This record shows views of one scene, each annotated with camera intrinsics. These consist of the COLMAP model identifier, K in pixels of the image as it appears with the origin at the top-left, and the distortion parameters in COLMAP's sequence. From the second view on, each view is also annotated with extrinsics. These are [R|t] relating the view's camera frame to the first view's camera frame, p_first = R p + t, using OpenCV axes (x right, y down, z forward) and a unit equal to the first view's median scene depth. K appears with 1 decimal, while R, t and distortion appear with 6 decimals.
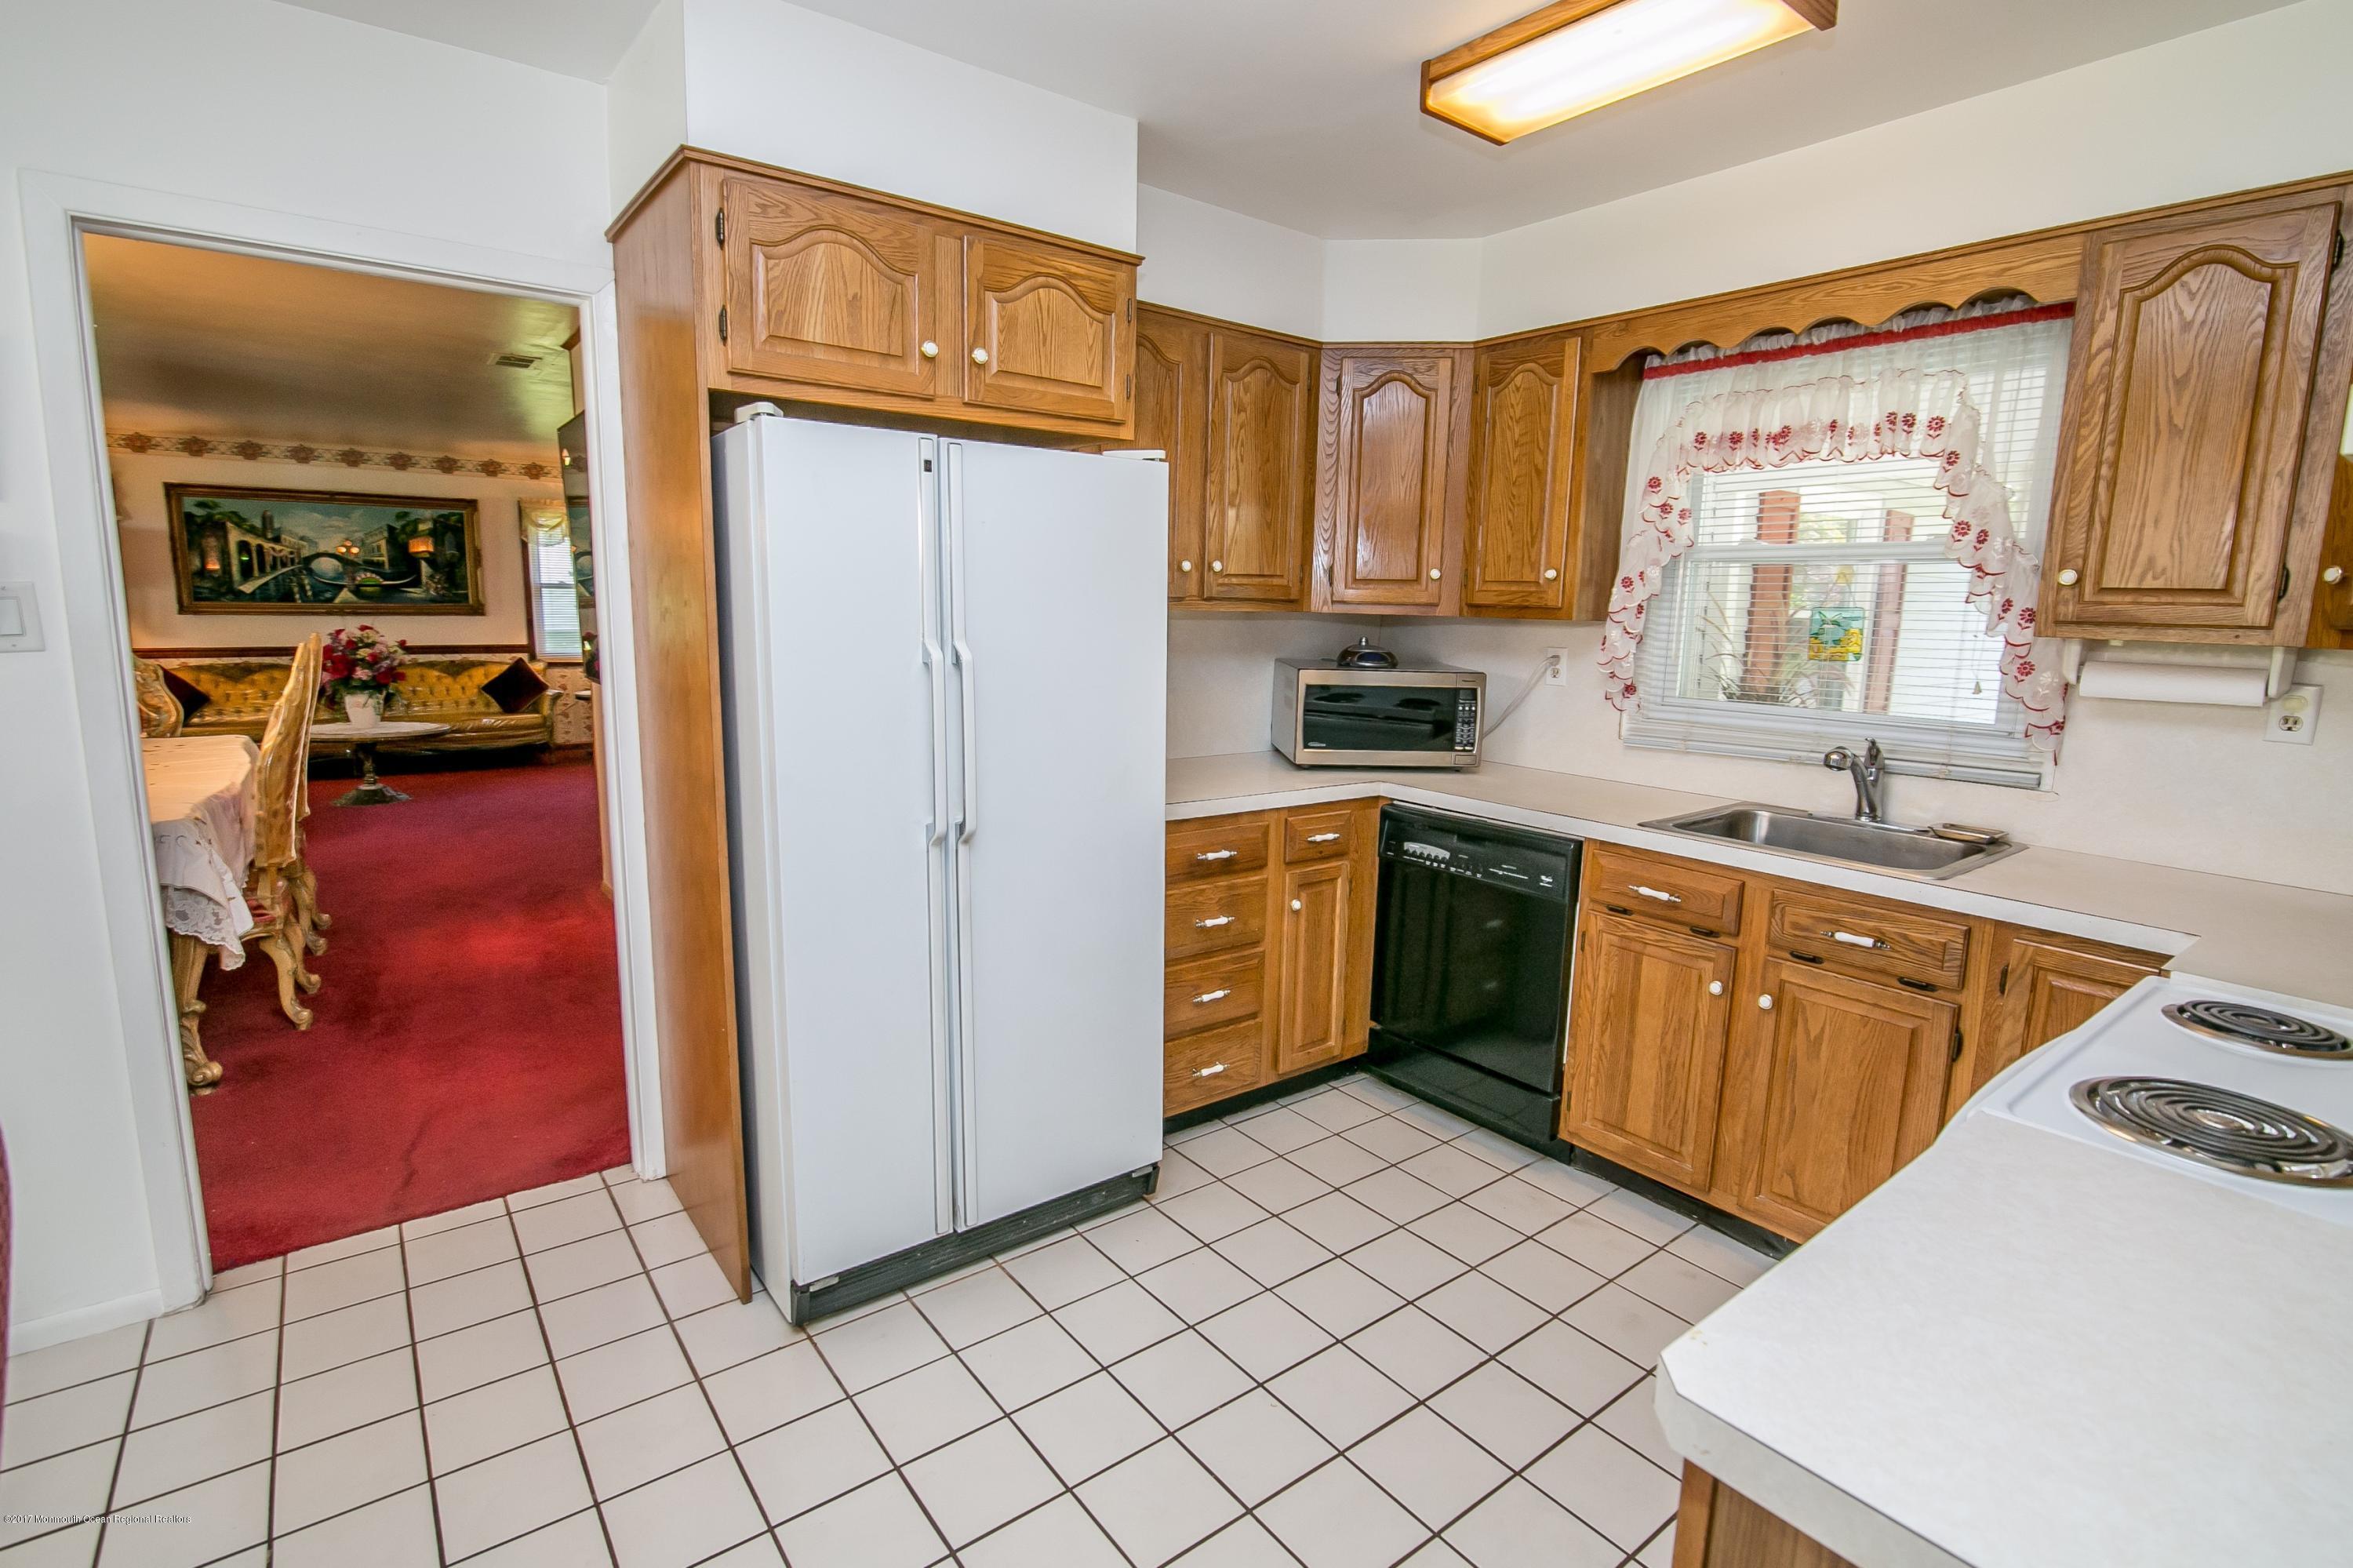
lens RADIAL K [[1099.4, 0, 1176.5], [0, 1099.4, 784.0], [0, 0, 1]] dist [-0.002023, -0.000393]
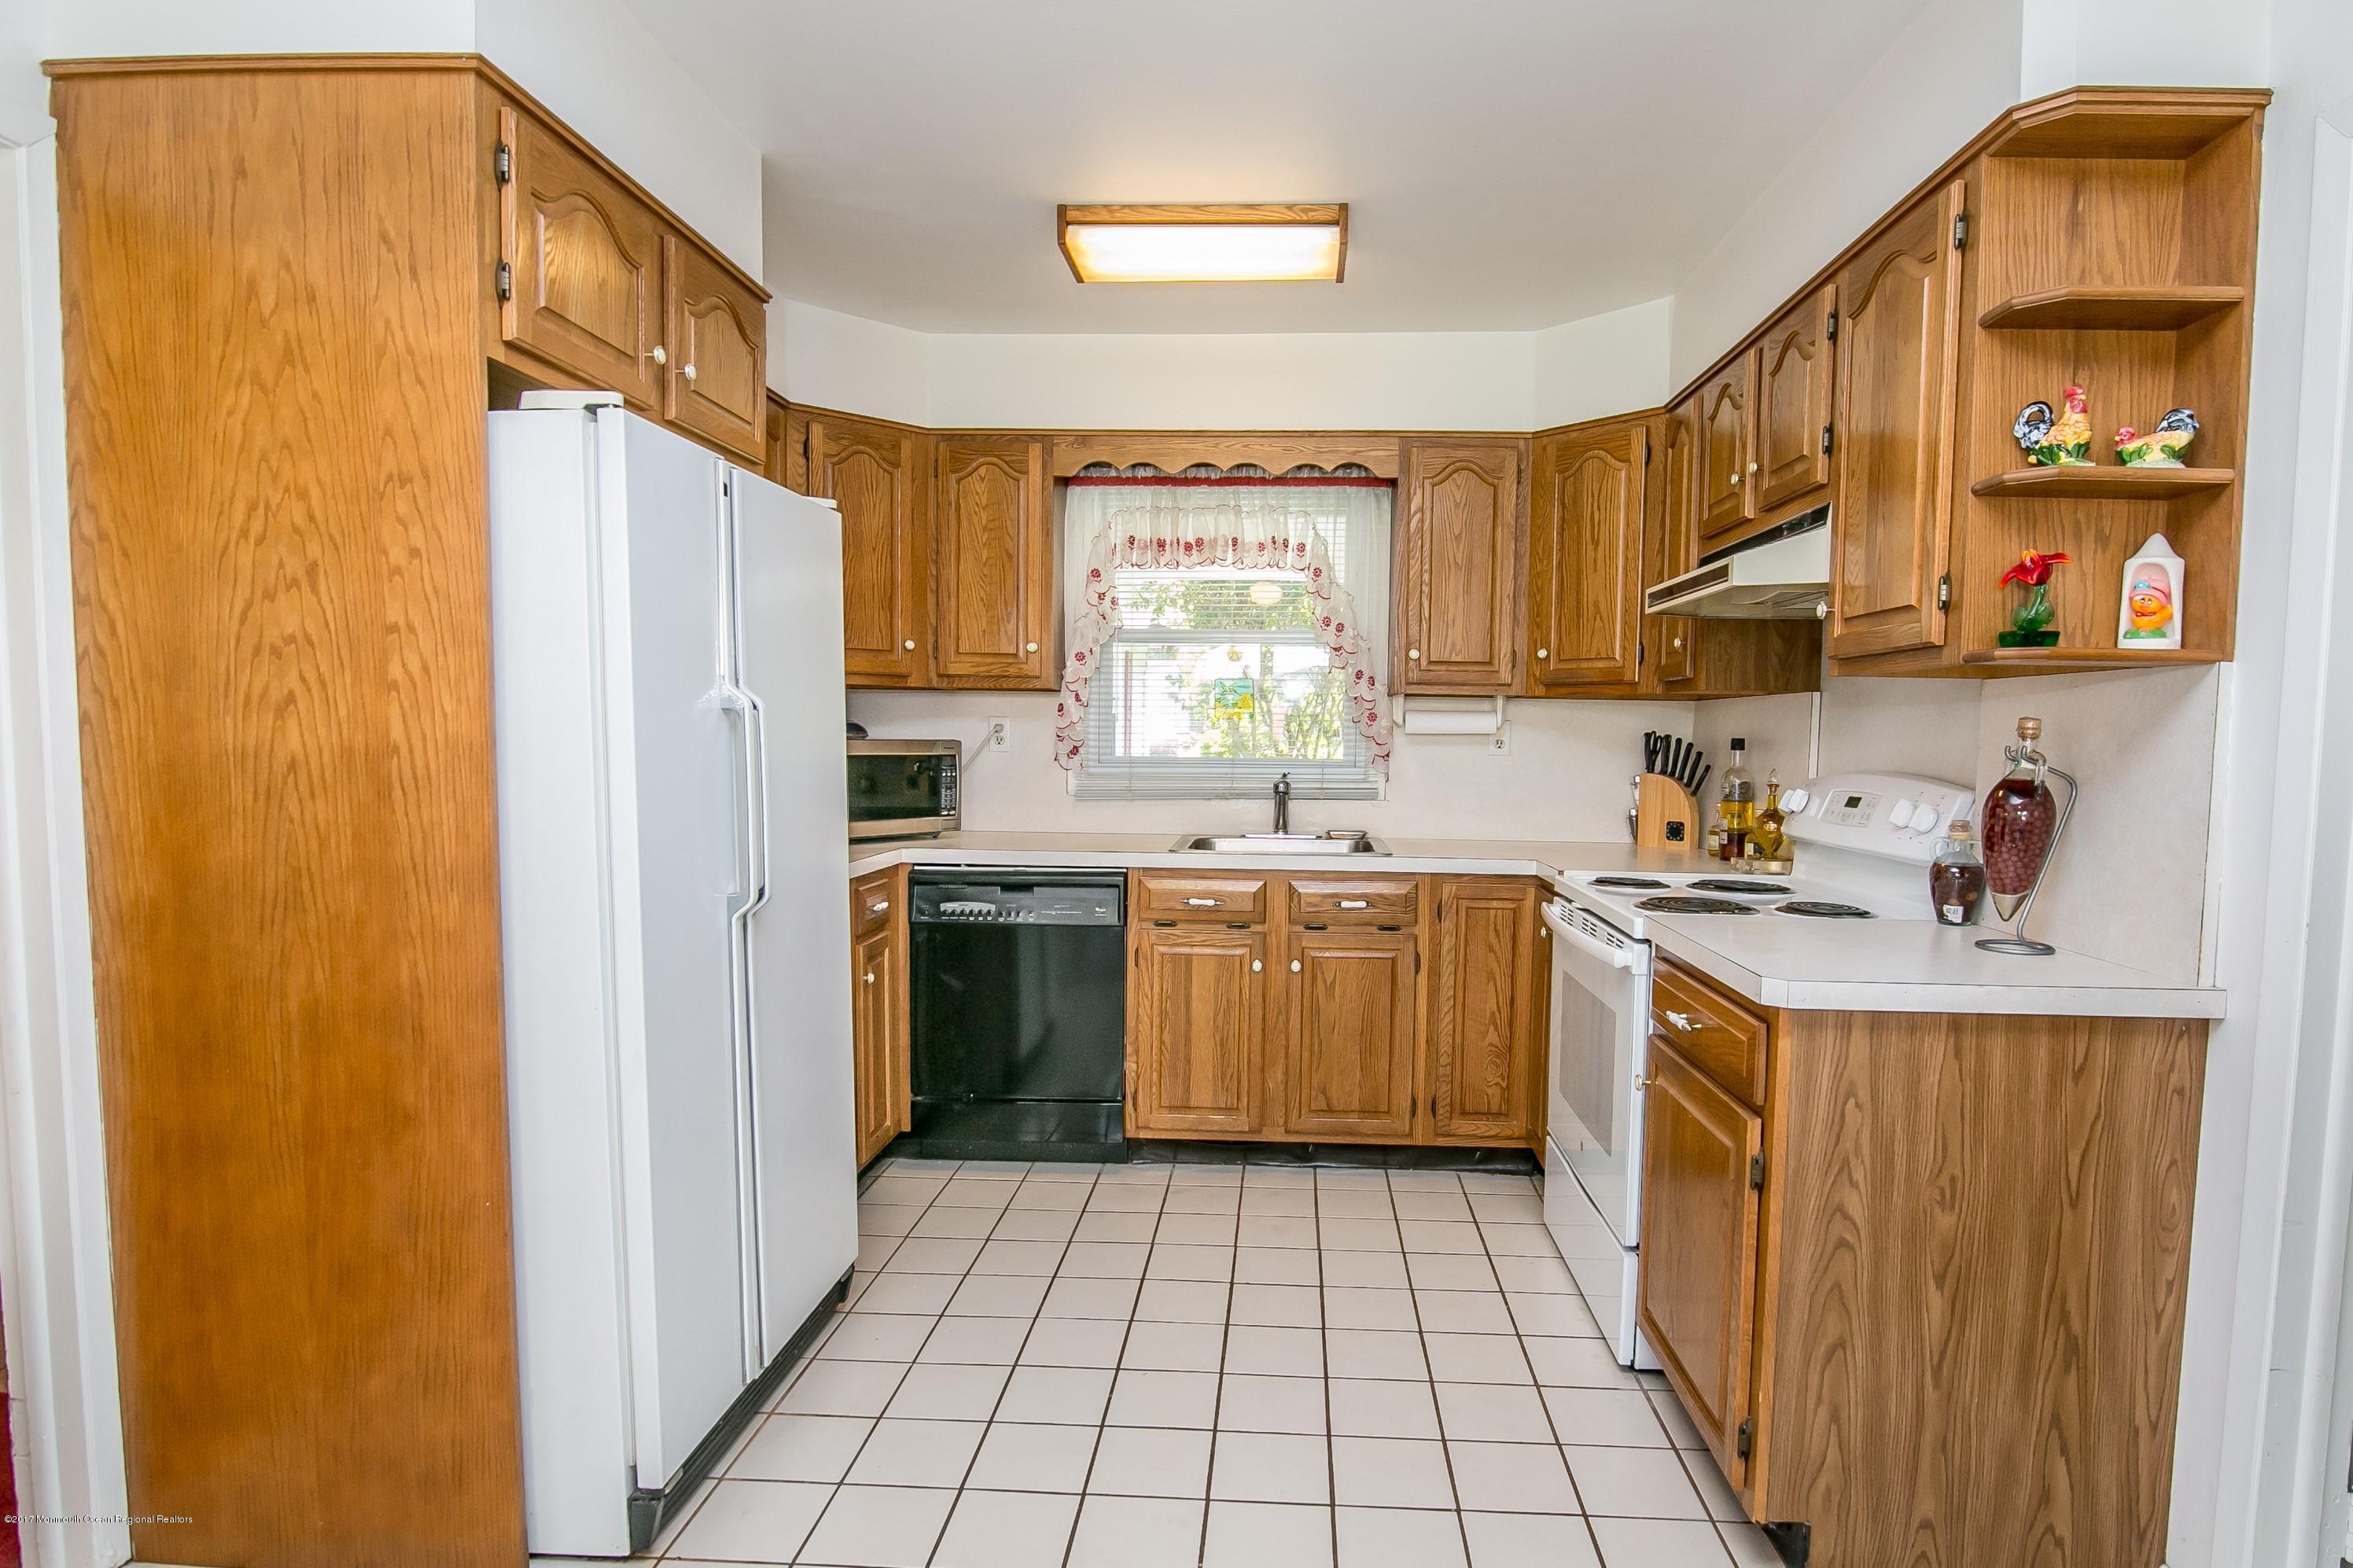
lens RADIAL K [[1270.1, 0, 1182.5], [0, 1270.1, 826.6], [0, 0, 1]] dist [0.000361, -0.000712]
pose [[0.669914, -0.068119, 0.739307, -0.630259], [0.123211, 0.992174, -0.020228, 0.041928], [-0.732144, 0.104642, 0.673065, 0.047080]]
